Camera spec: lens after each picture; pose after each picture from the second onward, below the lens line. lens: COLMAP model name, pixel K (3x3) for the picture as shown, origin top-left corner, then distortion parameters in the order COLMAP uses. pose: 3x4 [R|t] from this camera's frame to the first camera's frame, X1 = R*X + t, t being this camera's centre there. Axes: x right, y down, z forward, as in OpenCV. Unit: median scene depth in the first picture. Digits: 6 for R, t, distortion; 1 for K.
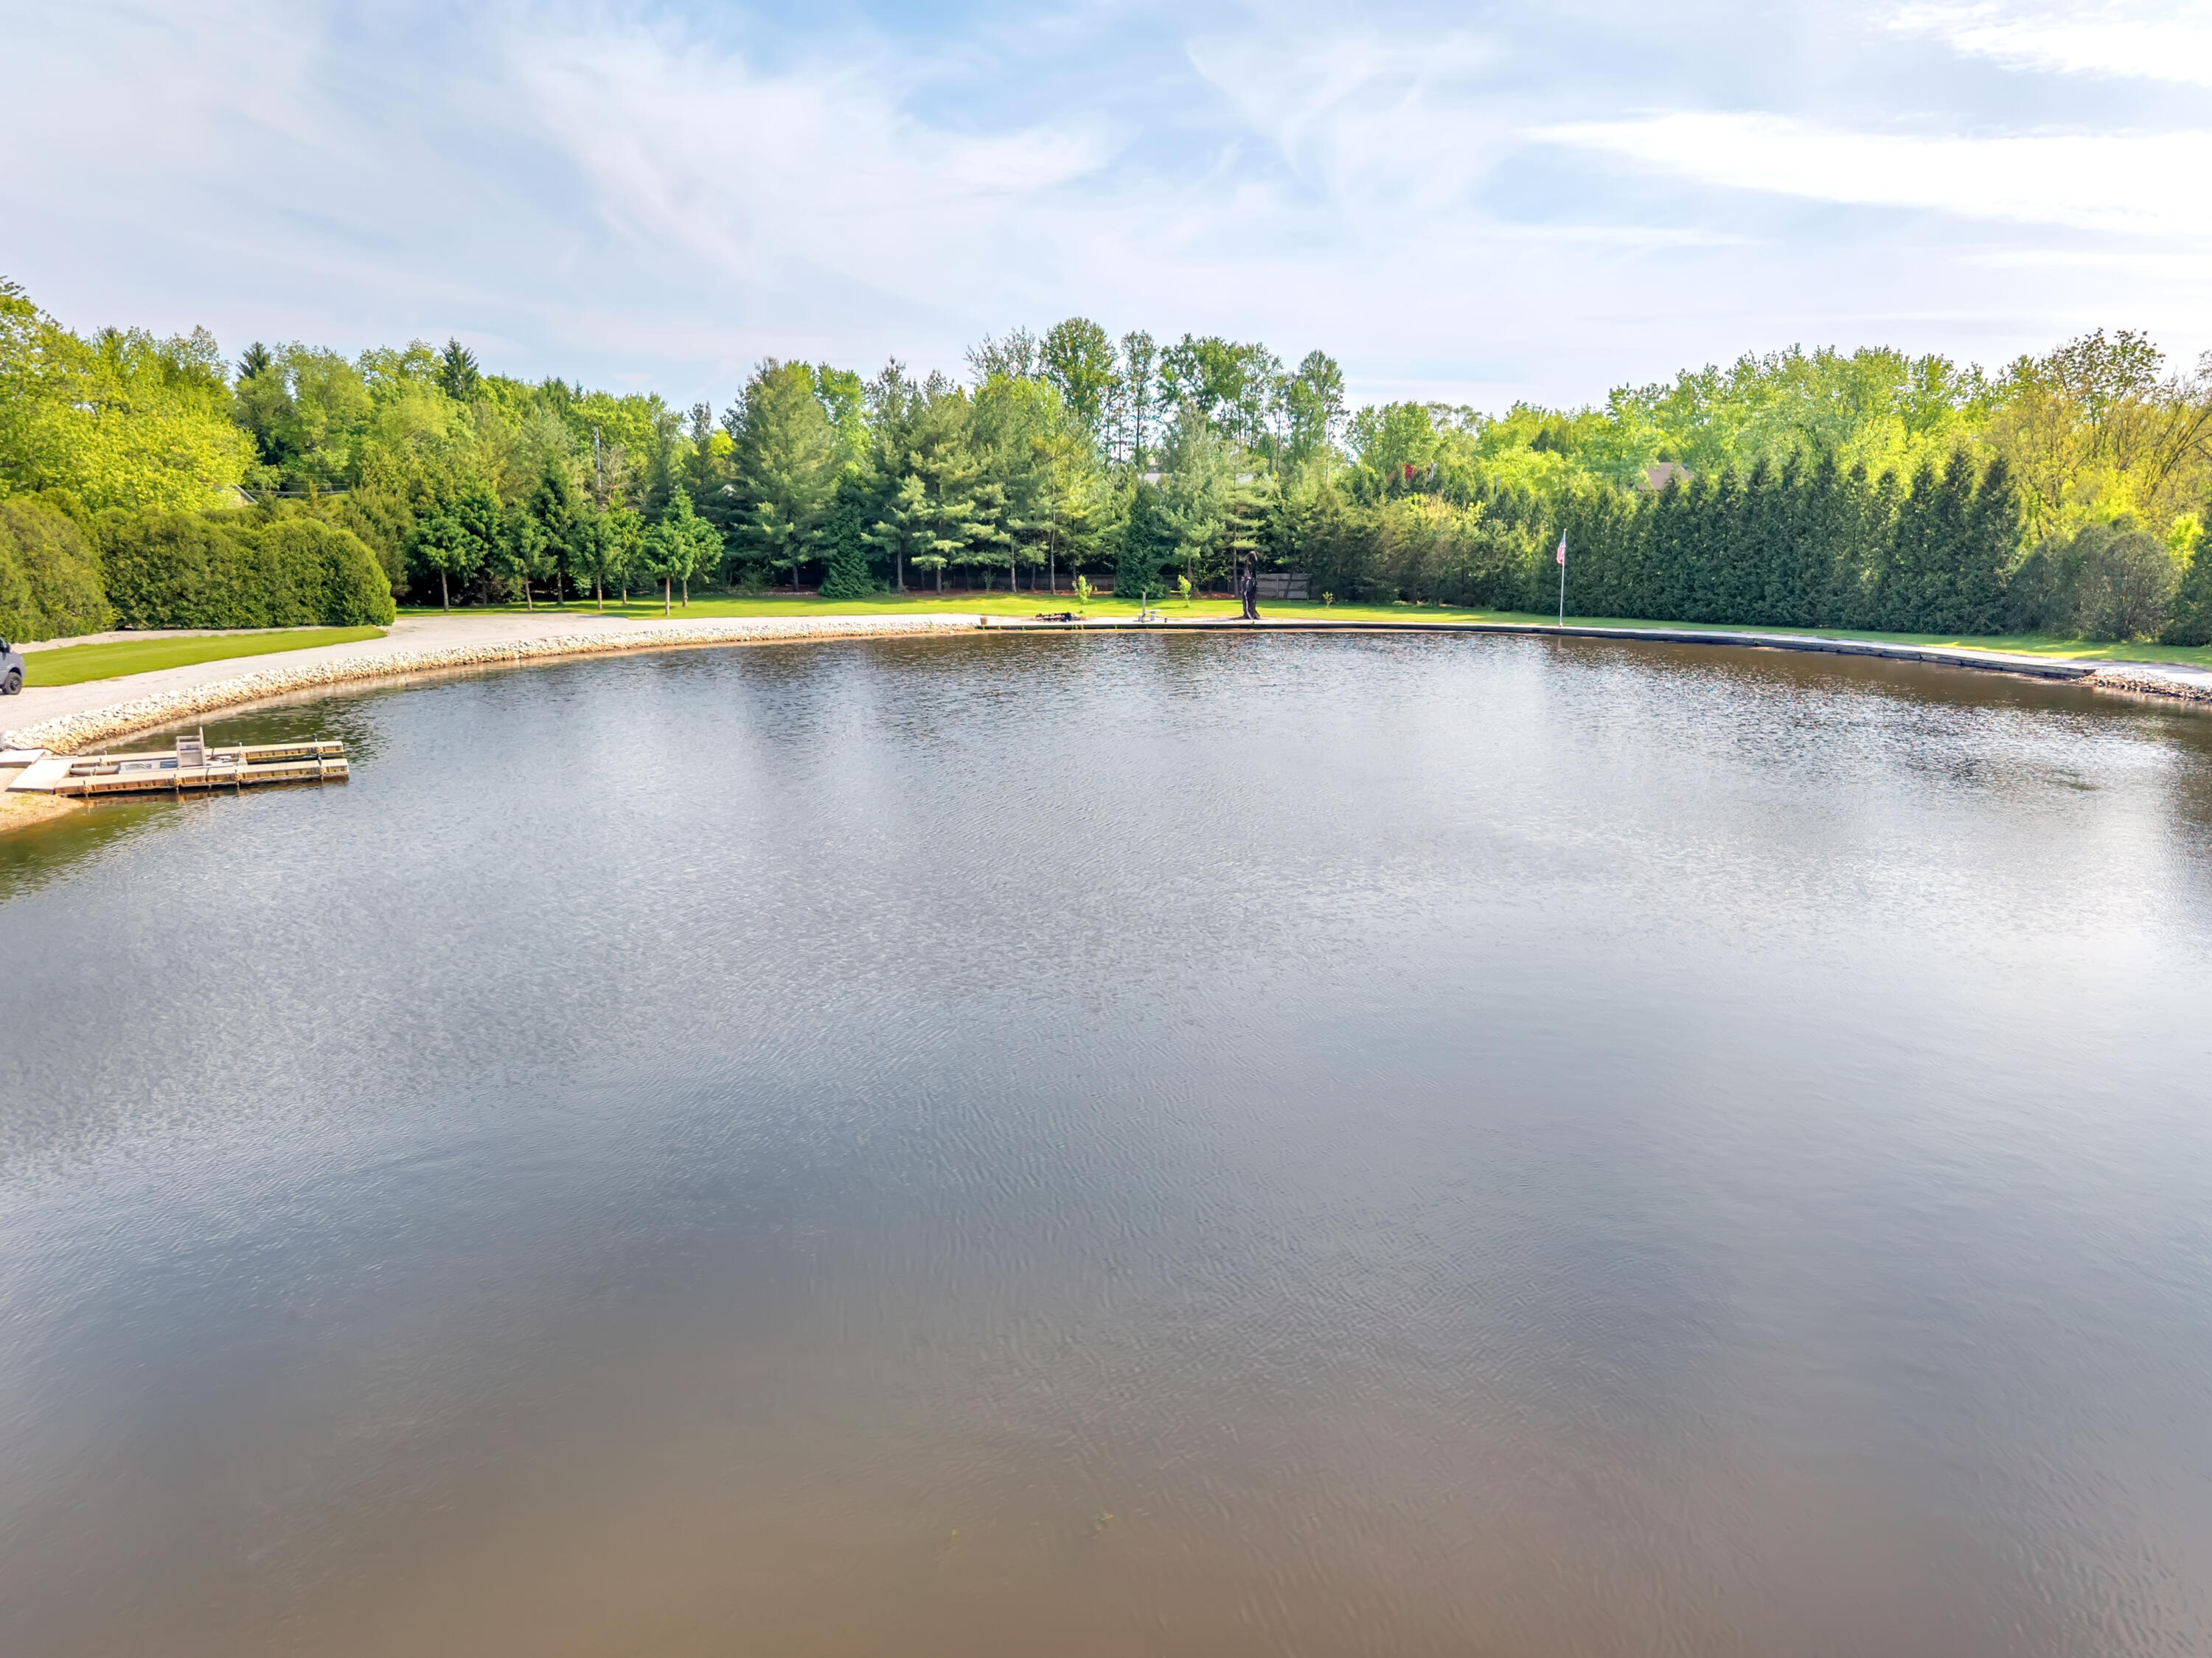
lens RADIAL K [[1528.9, 0, 1102.0], [0, 1528.9, 826.6], [0, 0, 1]] dist [0.020608, -0.023535]
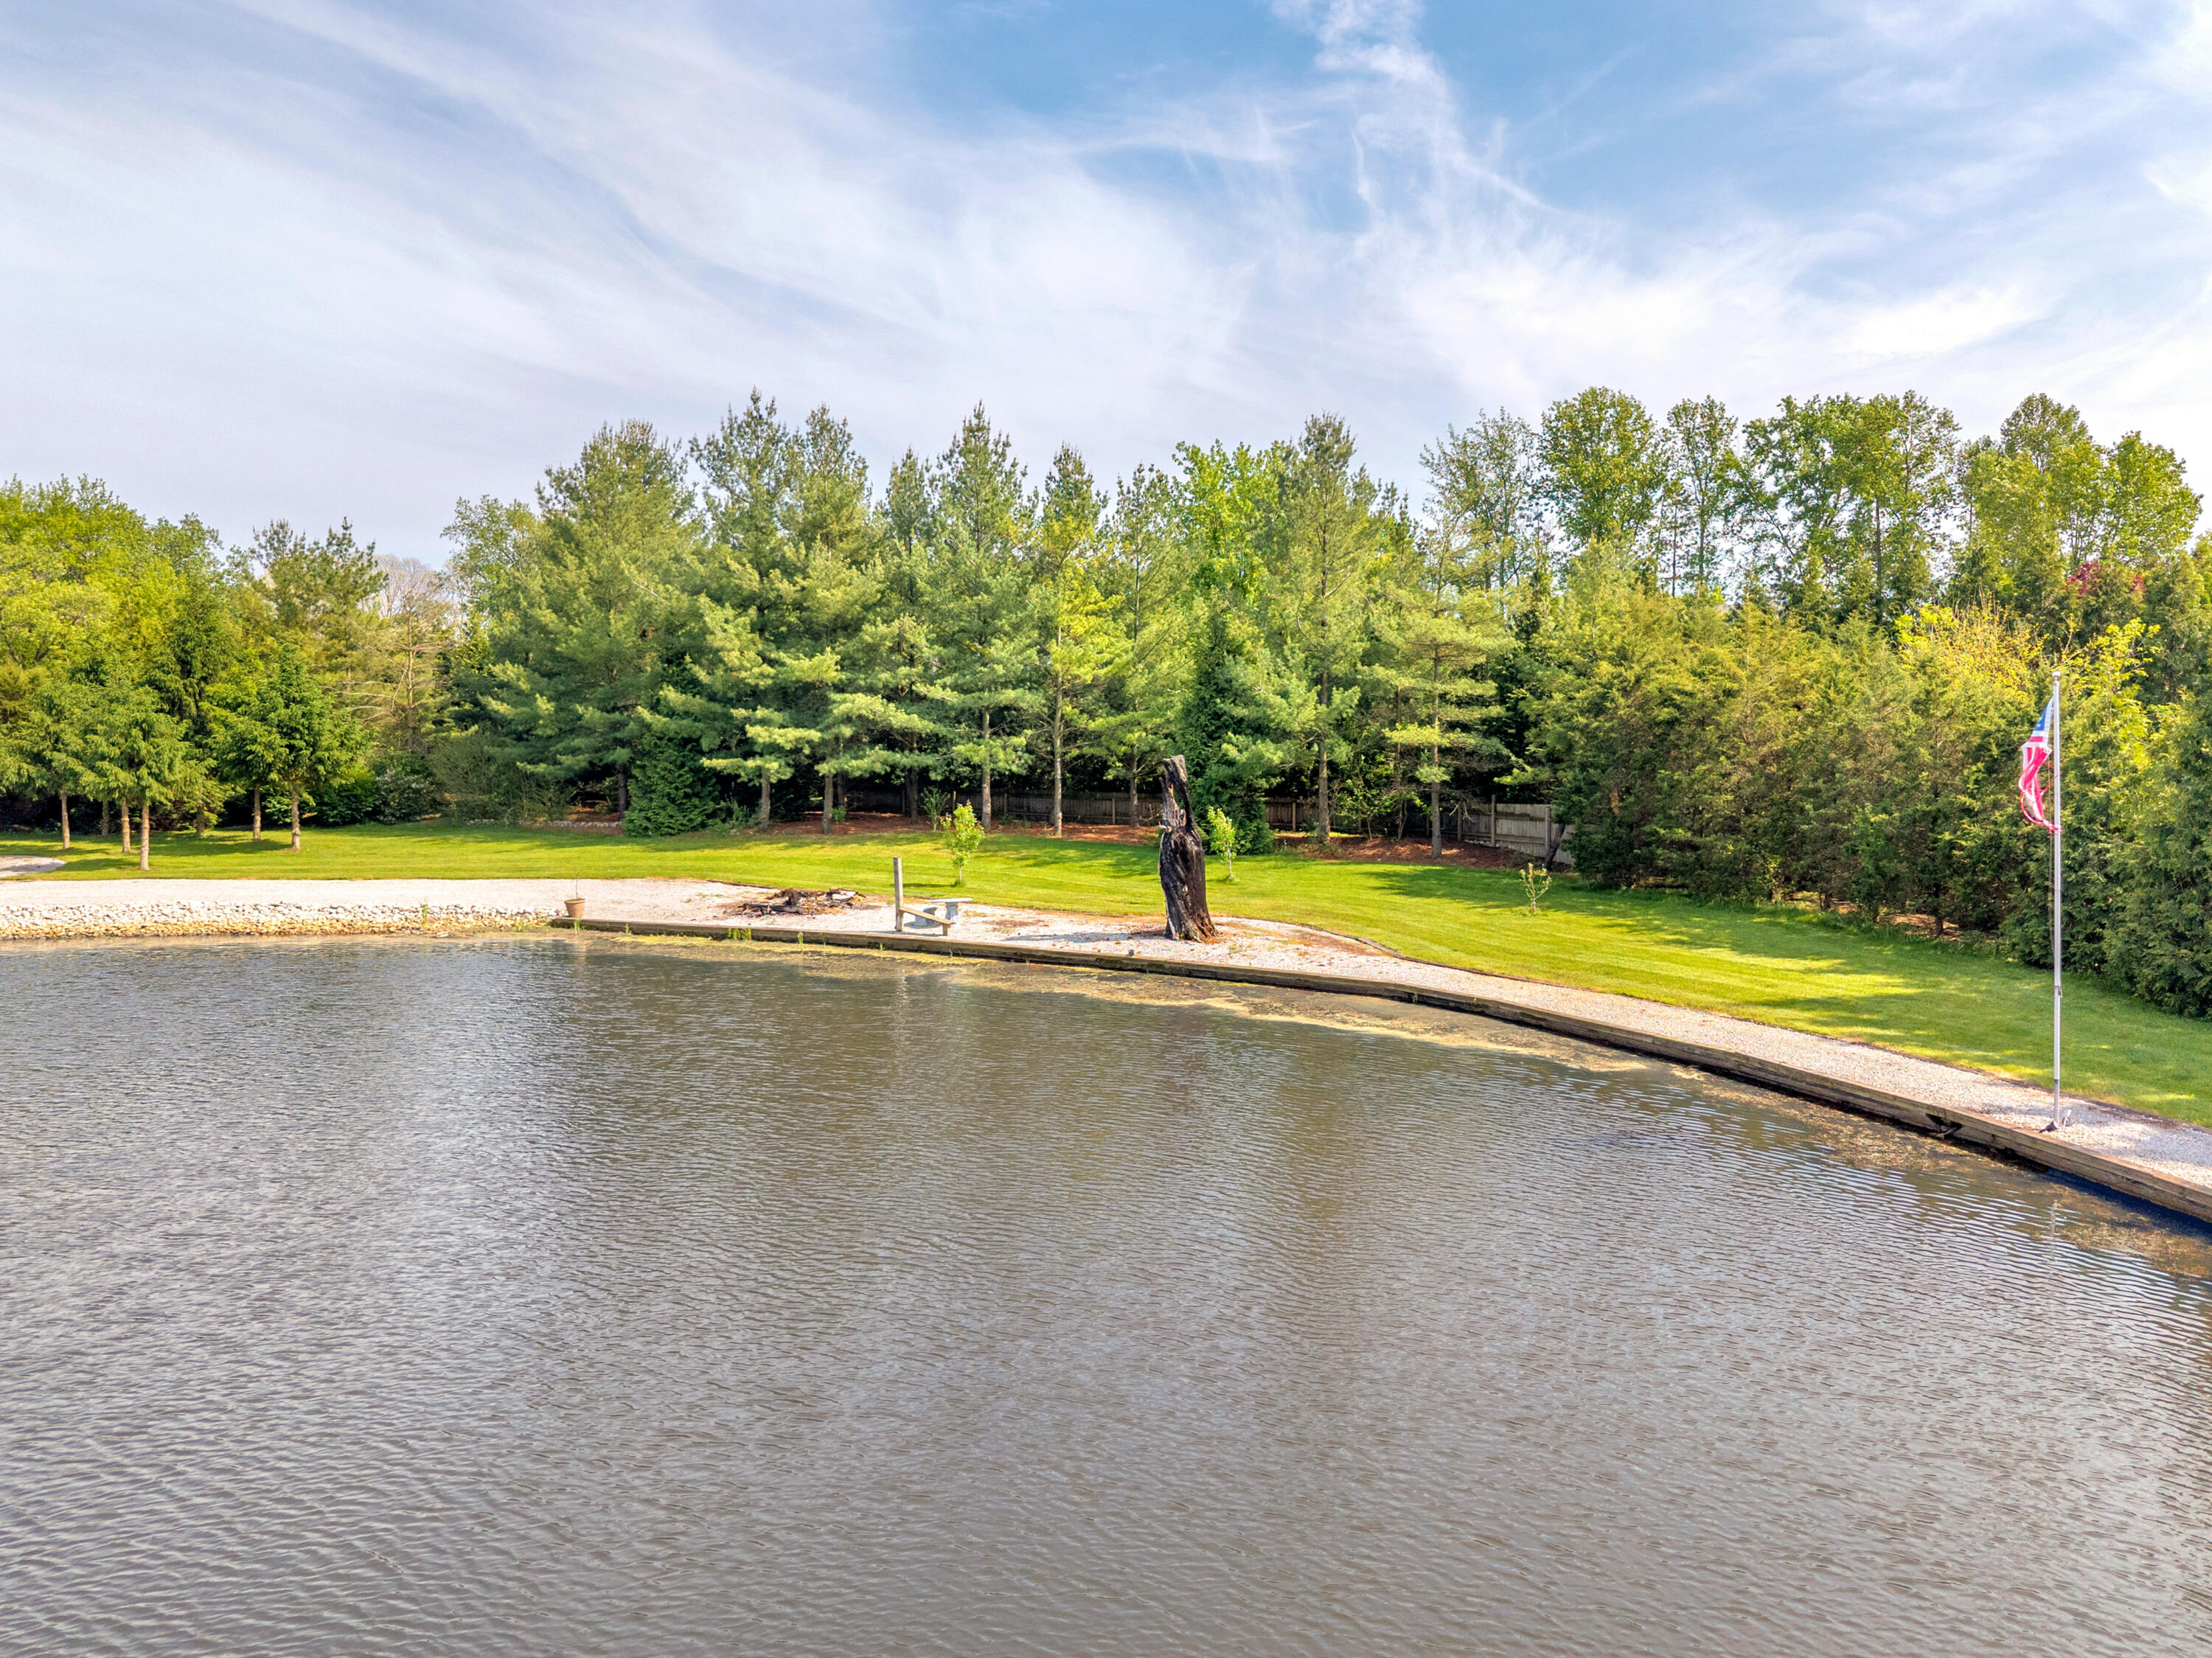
lens RADIAL K [[1469.9, 0, 1106.0], [0, 1469.9, 829.0], [0, 0, 1]] dist [-0.001589, -0.003629]
pose [[0.845398, 0.034309, -0.533035, 0.242800], [-0.094718, 0.991749, -0.086389, -0.119177], [0.525672, 0.123521, 0.841672, 0.637258]]
